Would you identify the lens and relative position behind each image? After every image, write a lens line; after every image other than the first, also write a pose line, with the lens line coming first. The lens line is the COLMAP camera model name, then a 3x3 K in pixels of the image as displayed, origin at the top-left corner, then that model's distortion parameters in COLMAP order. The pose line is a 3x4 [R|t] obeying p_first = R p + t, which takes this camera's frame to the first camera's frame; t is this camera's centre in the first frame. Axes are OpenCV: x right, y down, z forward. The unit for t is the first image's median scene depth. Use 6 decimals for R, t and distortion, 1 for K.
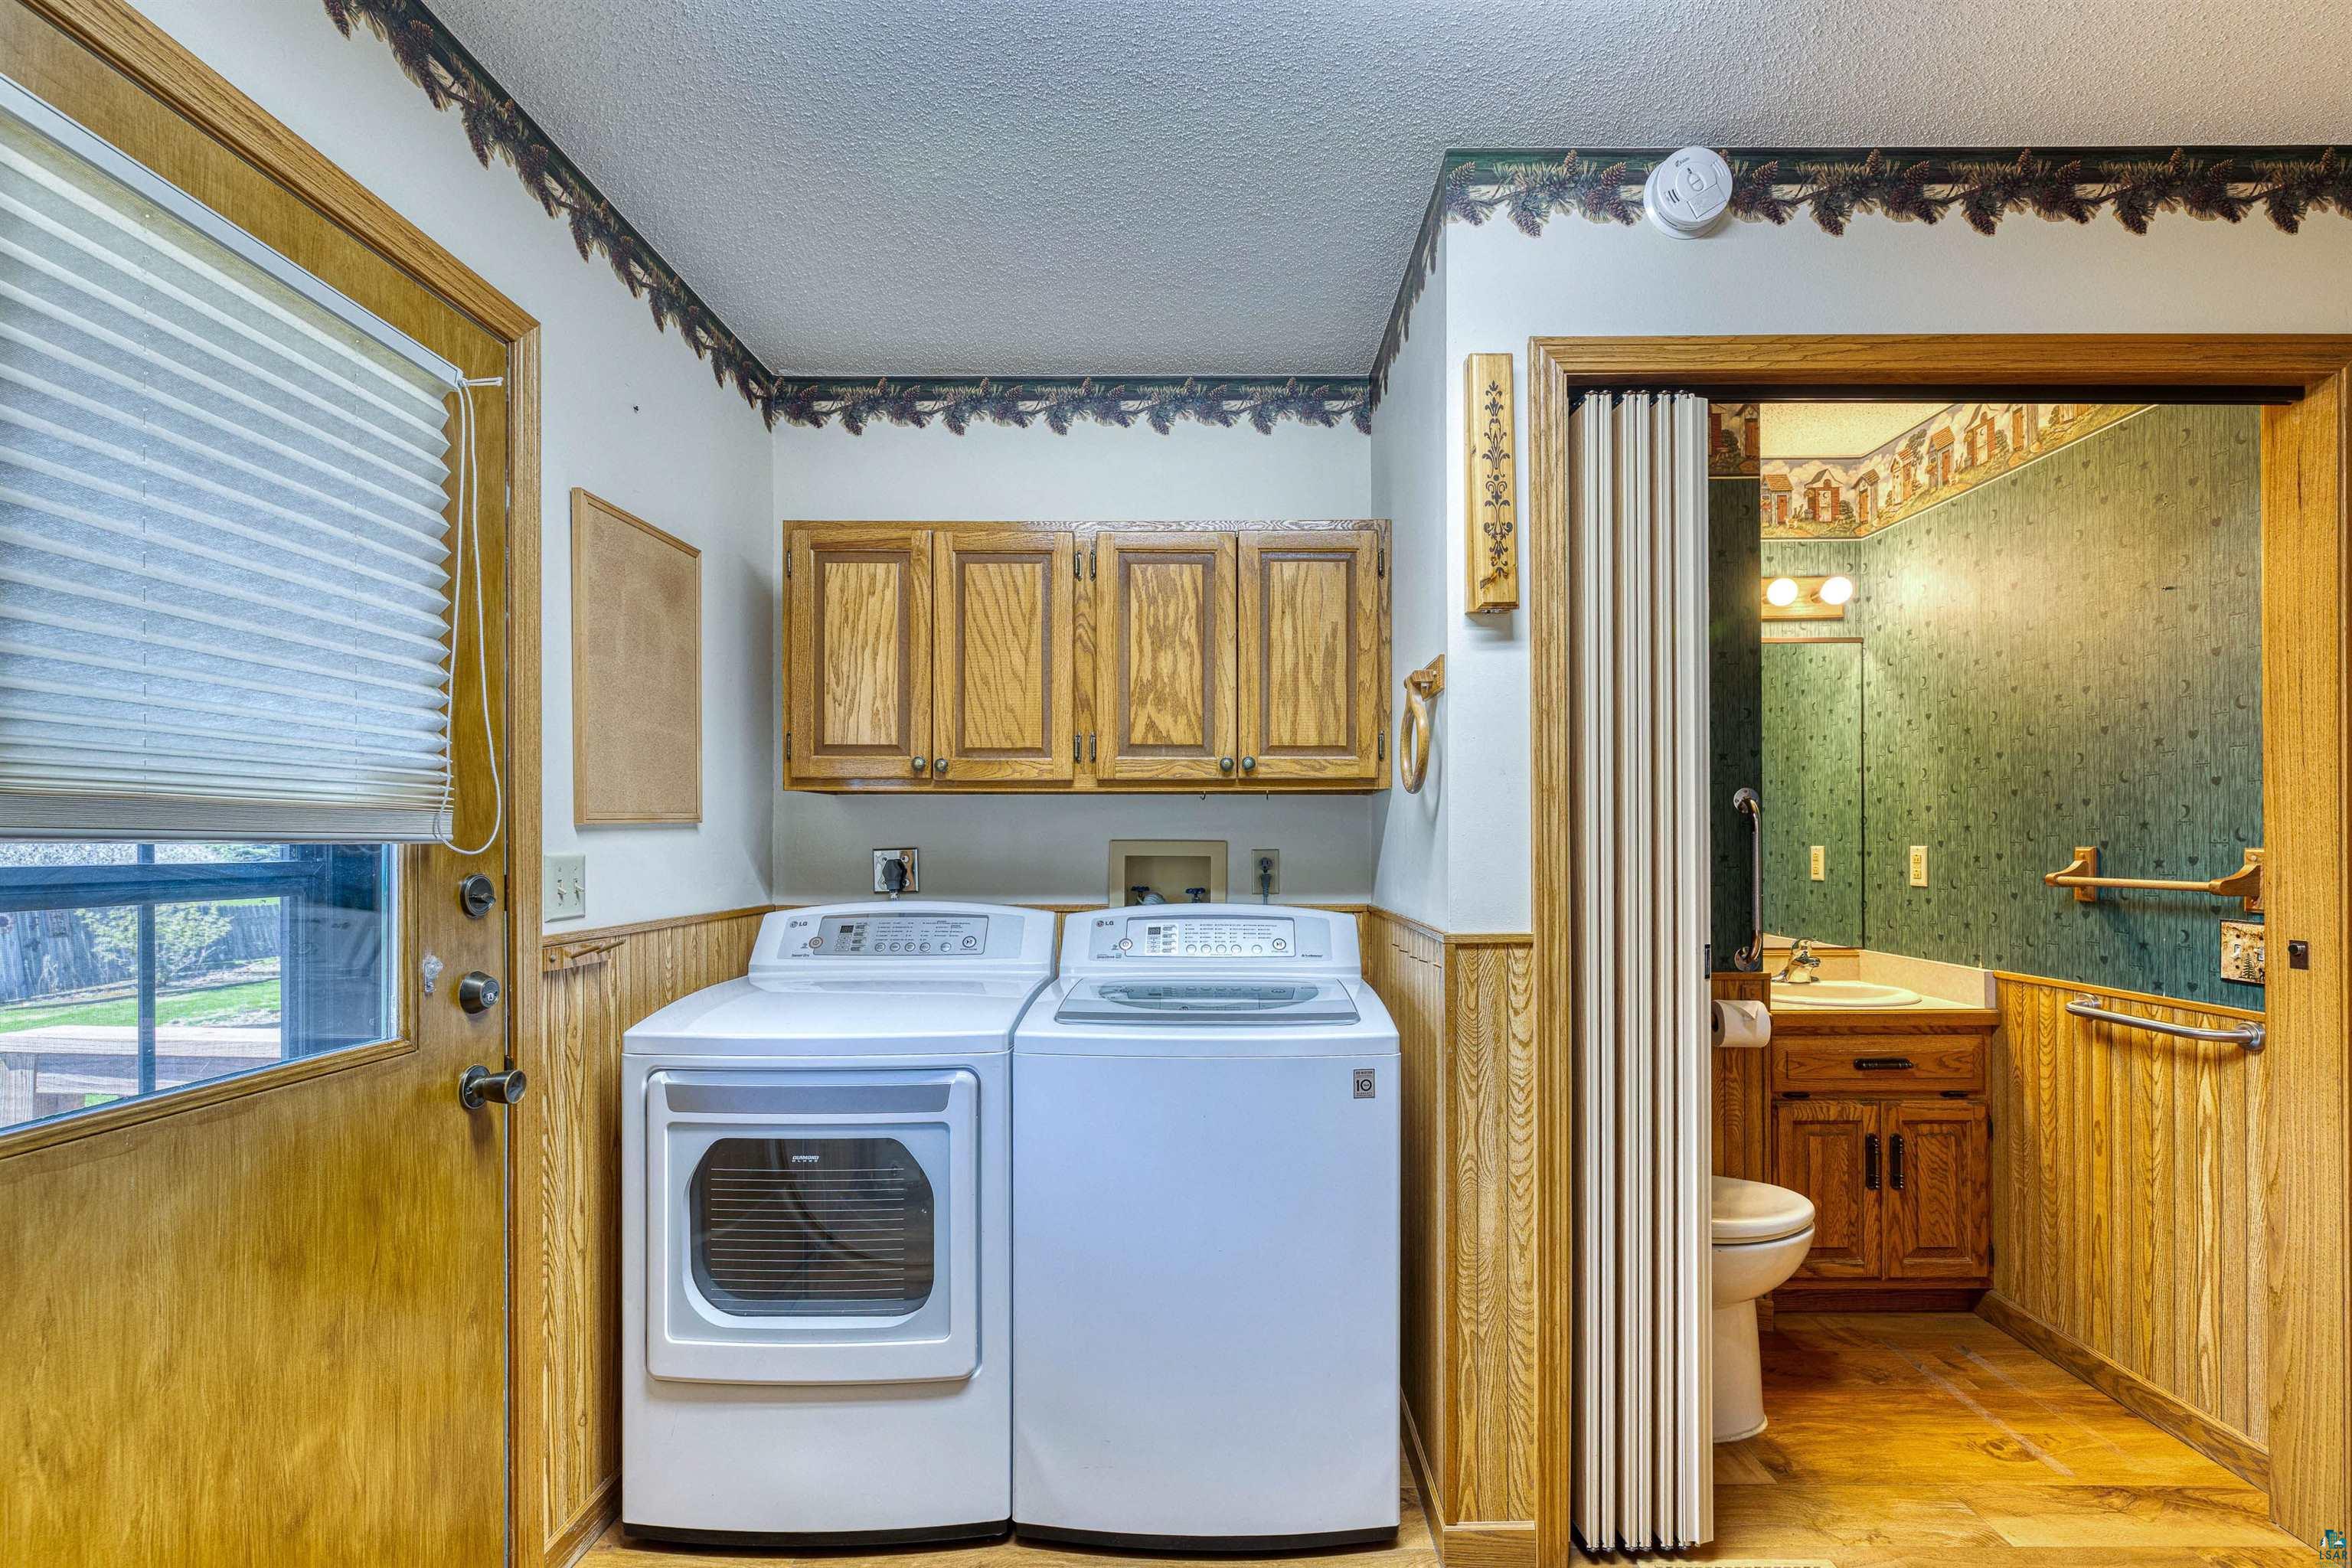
lens RADIAL K [[1039.3, 0, 1214.9], [0, 1039.3, 842.3], [0, 0, 1]] dist [0.000496, 0.000283]
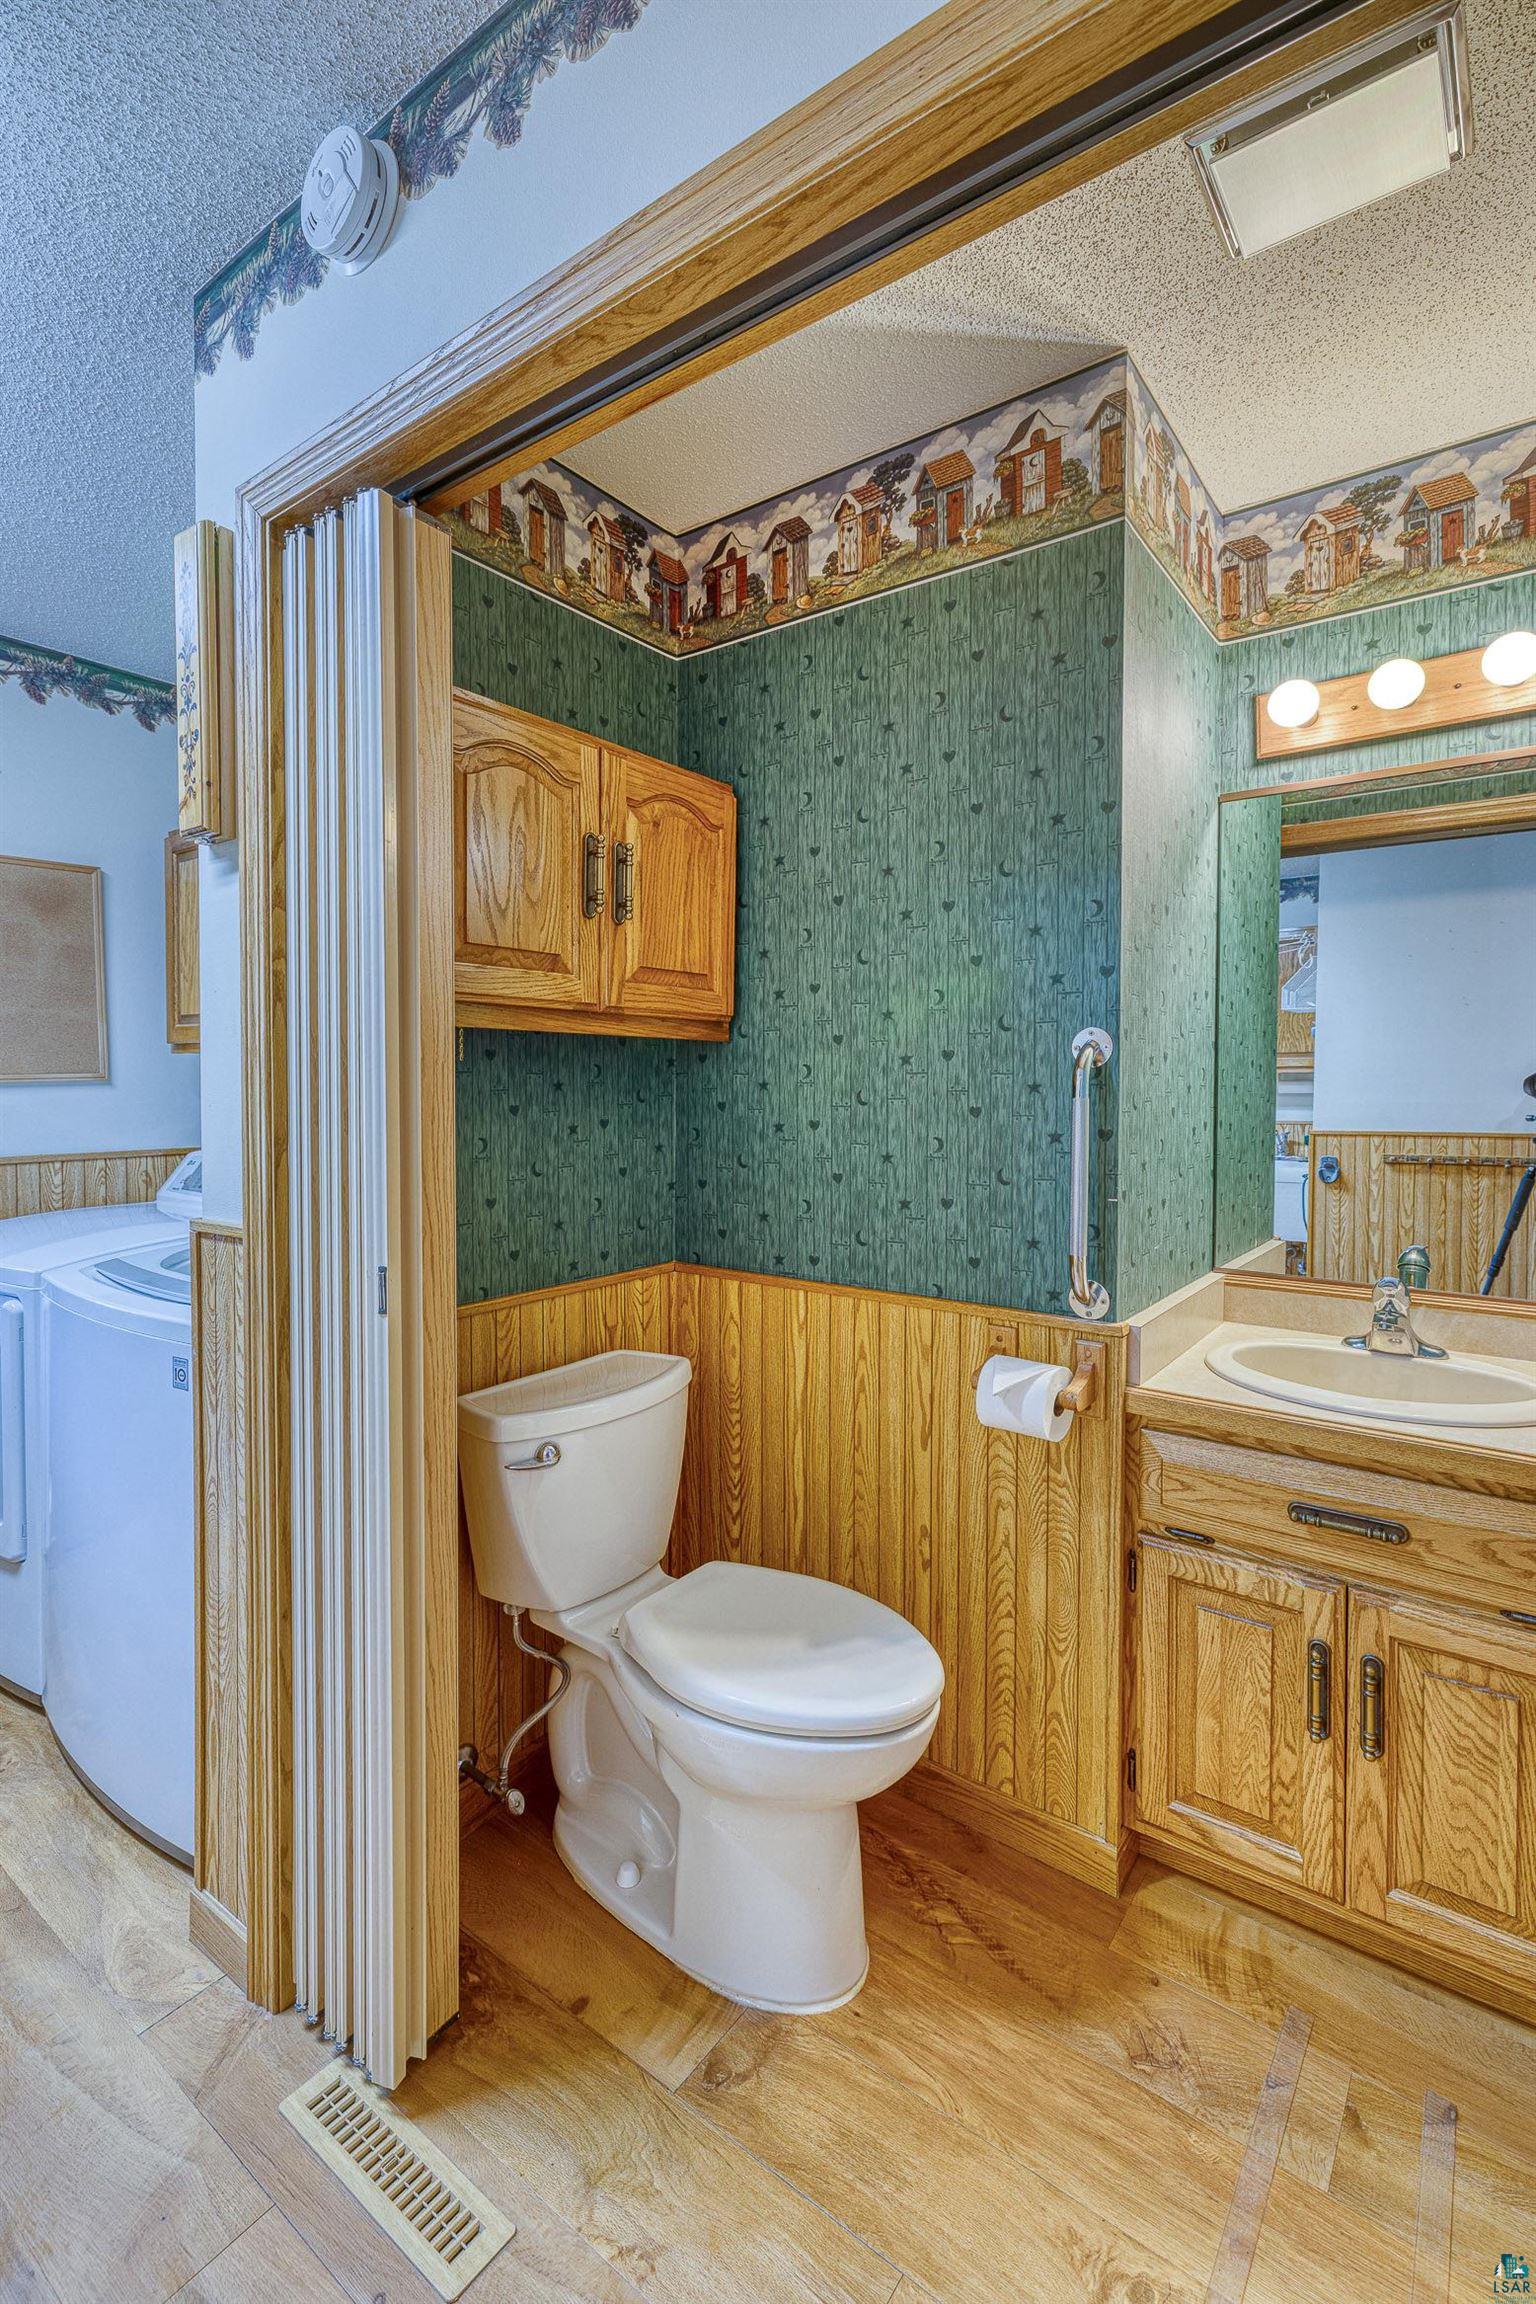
lens RADIAL K [[1018.1, 0, 779.7], [0, 1018.1, 1081.2], [0, 0, 1]] dist [0.000496, 0.000283]
pose [[0.798836, 0.008953, -0.601482, 0.727011], [-0.002019, 0.999924, 0.012203, -0.027034], [0.601545, -0.008534, 0.798793, 0.389966]]
